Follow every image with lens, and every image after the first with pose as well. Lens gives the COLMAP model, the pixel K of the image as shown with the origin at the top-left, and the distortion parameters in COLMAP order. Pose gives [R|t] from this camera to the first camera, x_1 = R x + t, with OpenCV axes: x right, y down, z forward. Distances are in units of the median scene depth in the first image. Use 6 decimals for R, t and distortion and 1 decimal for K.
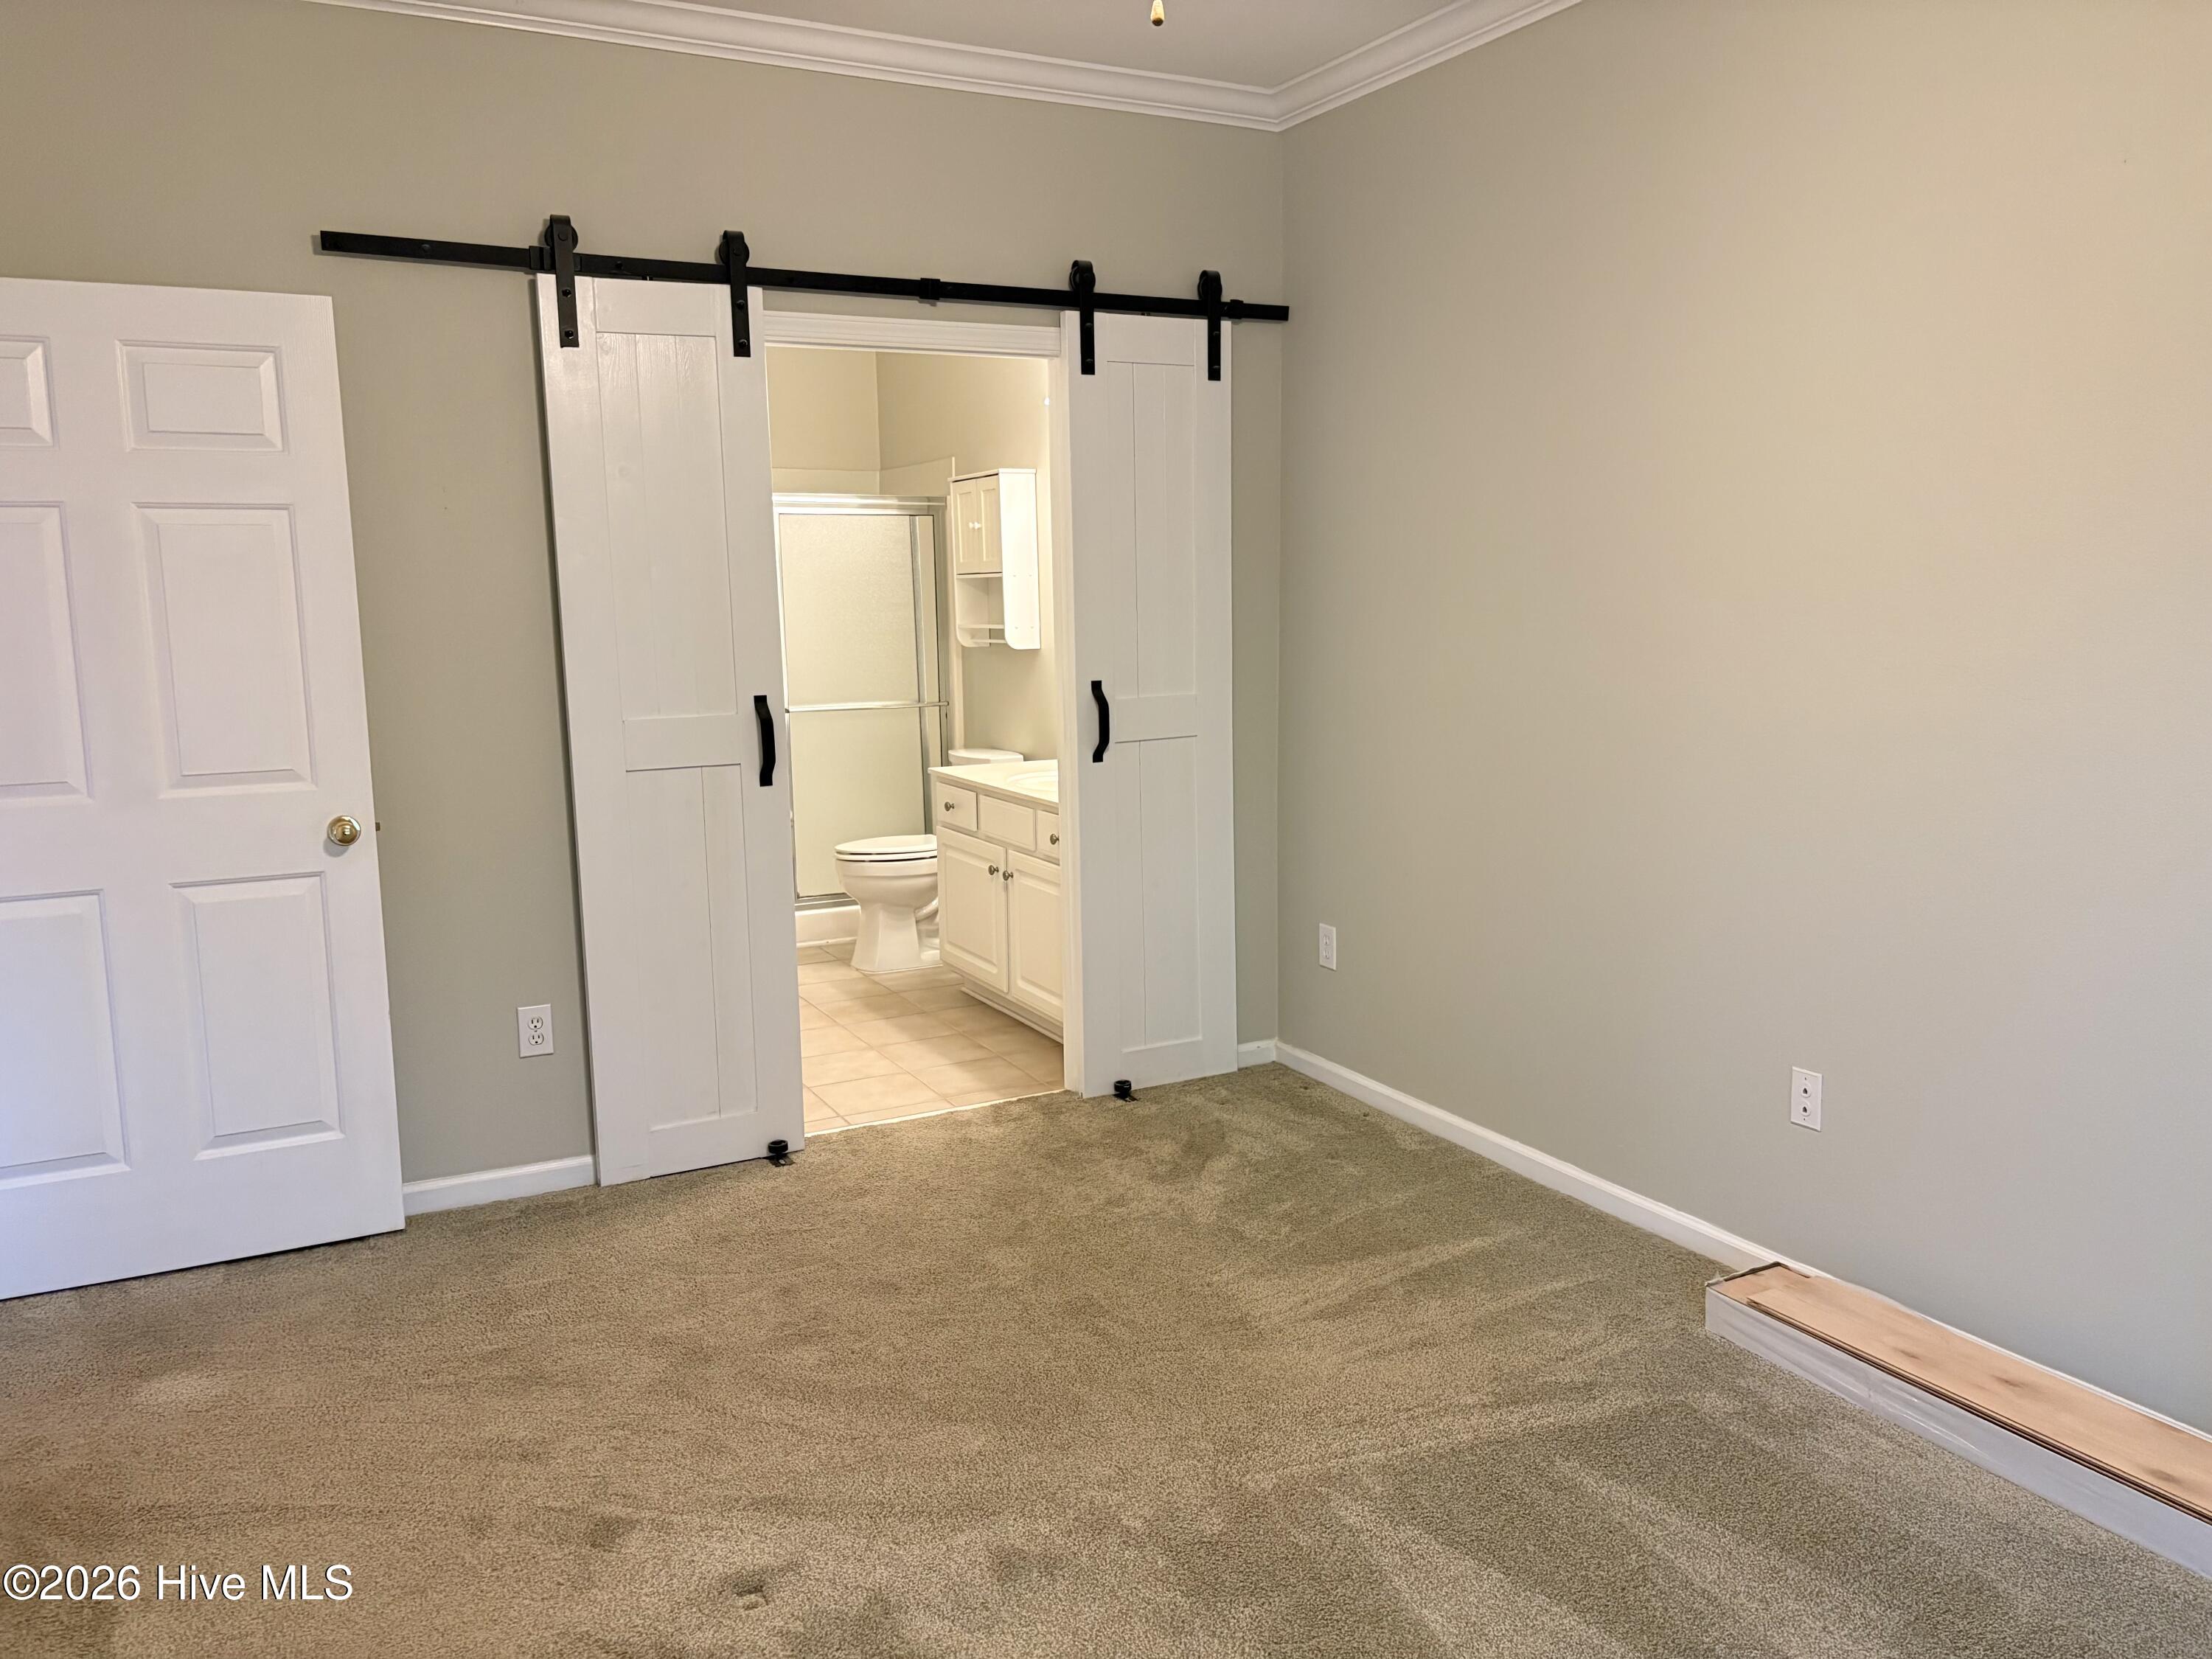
lens RADIAL K [[1679.9, 0, 1109.5], [0, 1679.9, 828.9], [0, 0, 1]] dist [0.047886, -0.047782]
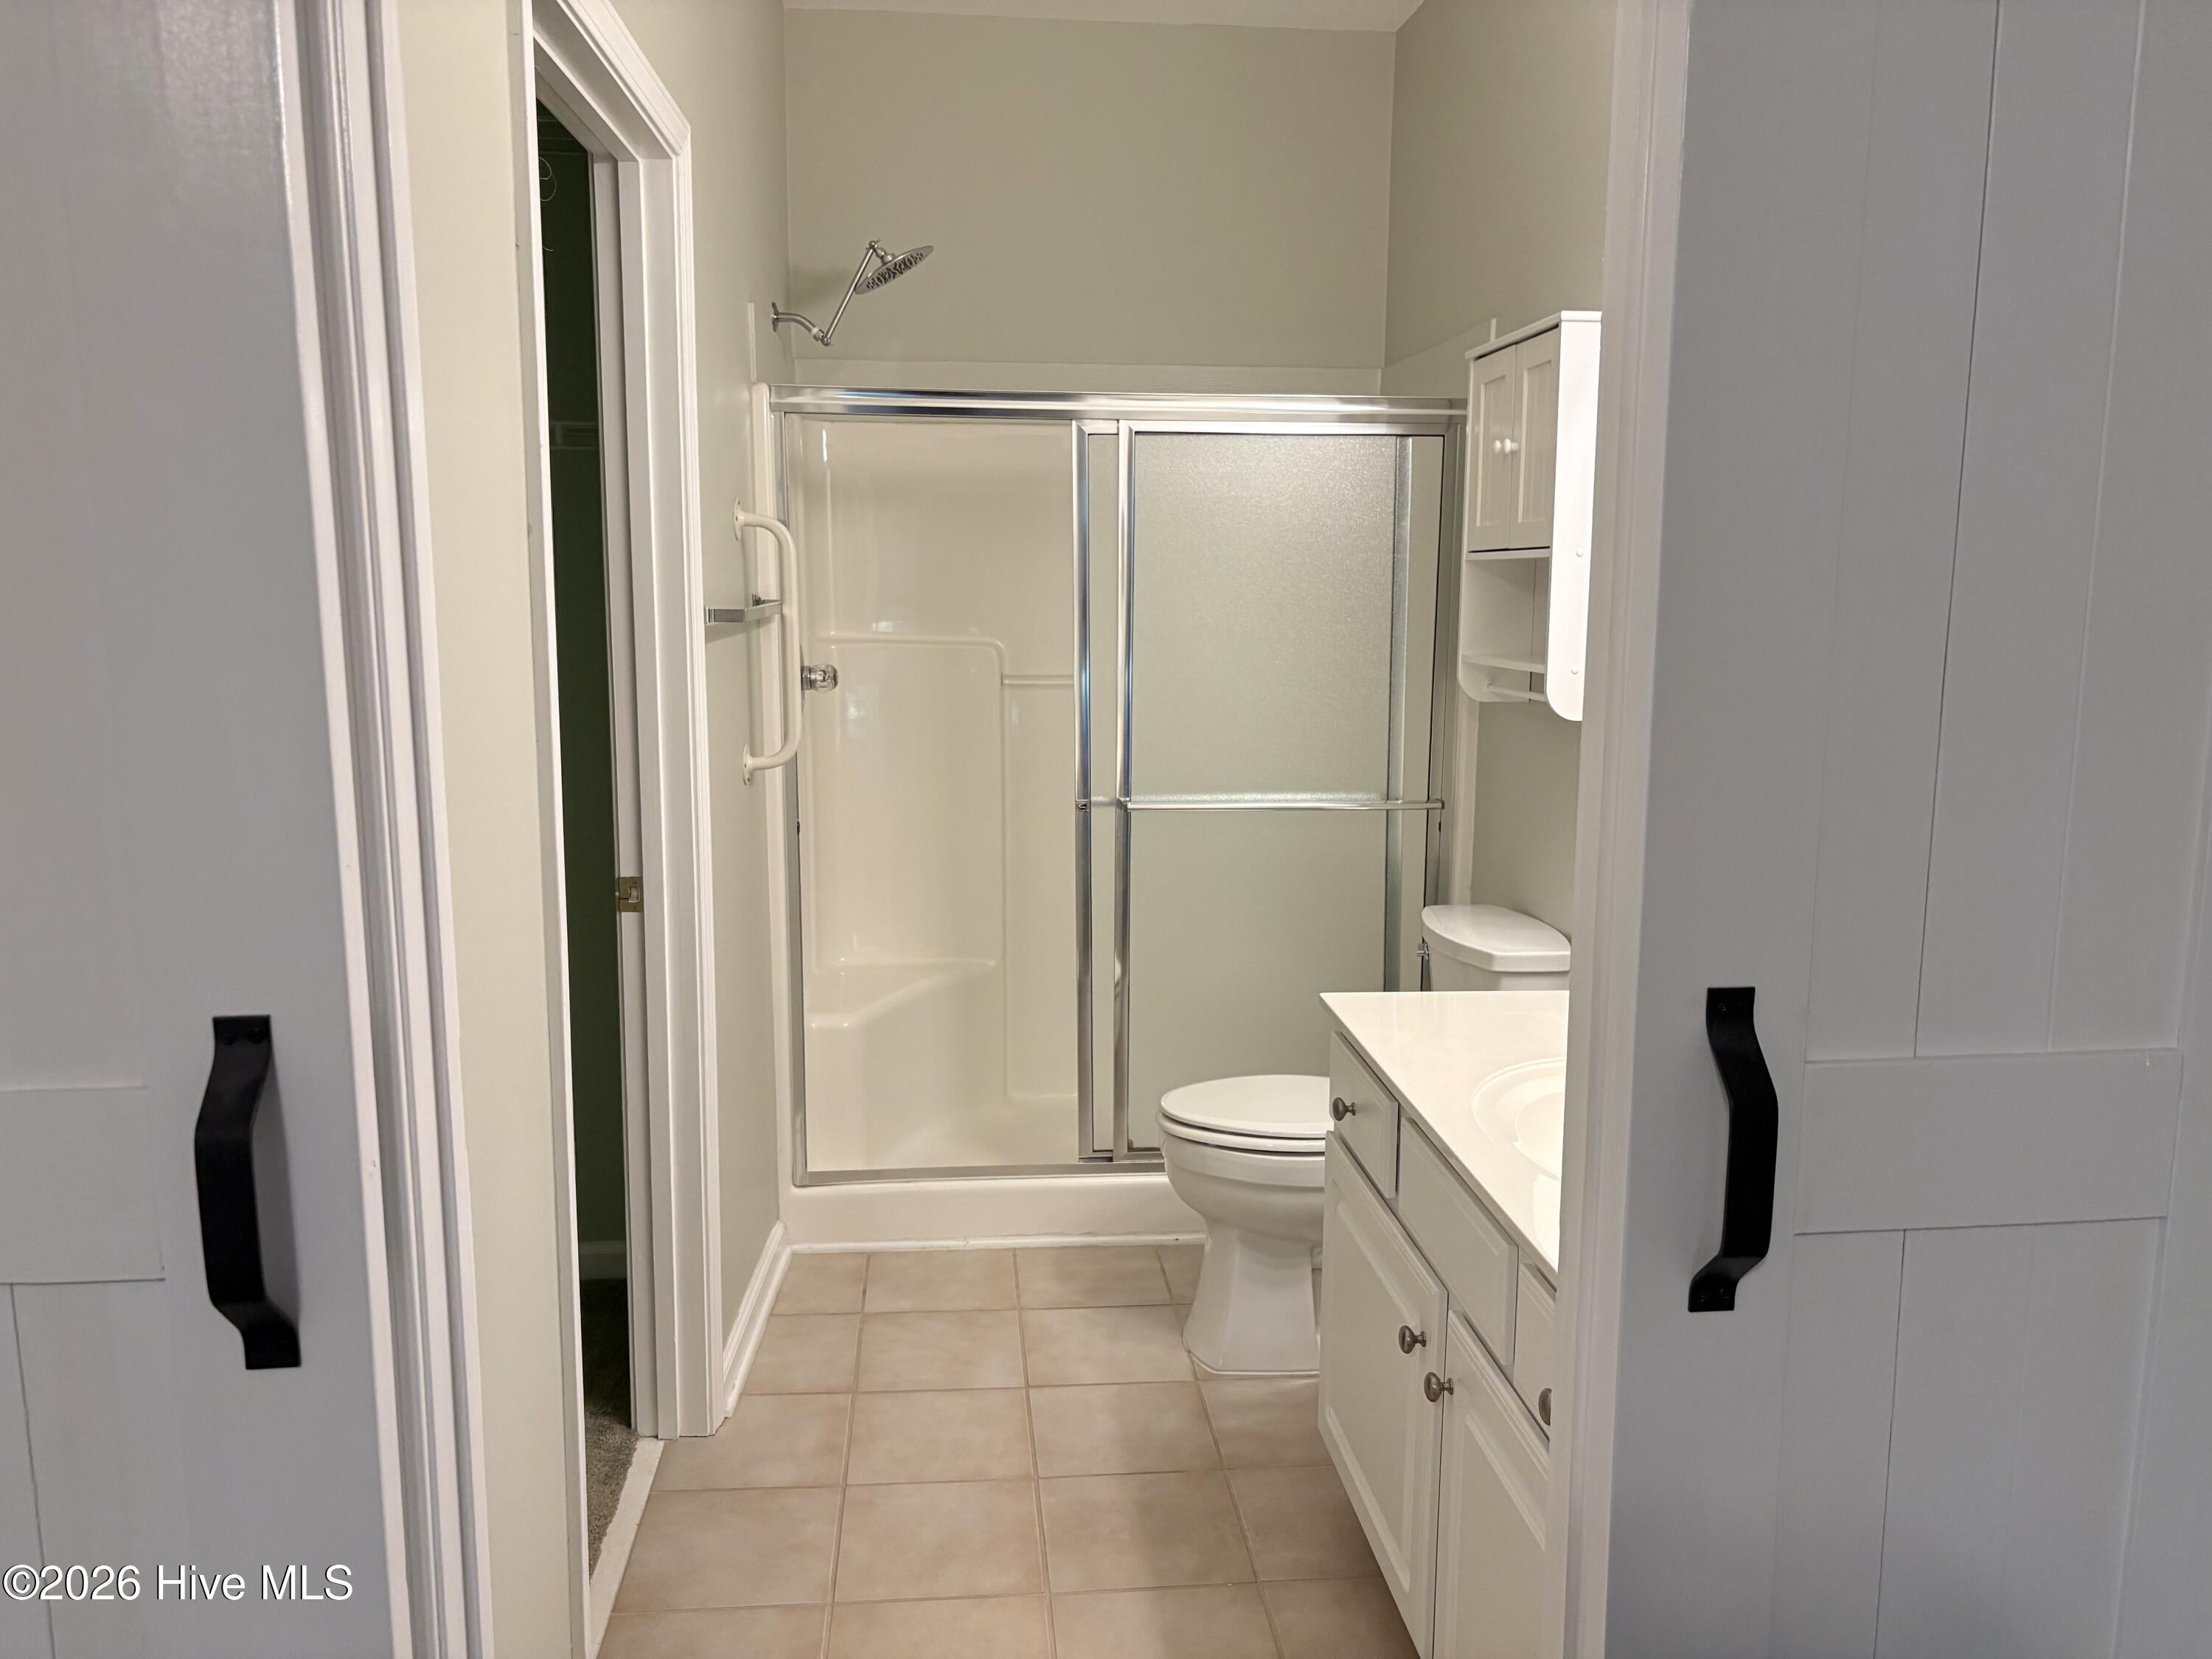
lens RADIAL K [[1679.9, 0, 1104.4], [0, 1679.9, 831.9], [0, 0, 1]] dist [0.047886, -0.047782]
pose [[0.926456, 0.079219, -0.367971, -0.002635], [-0.074629, 0.996854, 0.026711, -0.076444], [0.368930, 0.002714, 0.929453, 0.512929]]
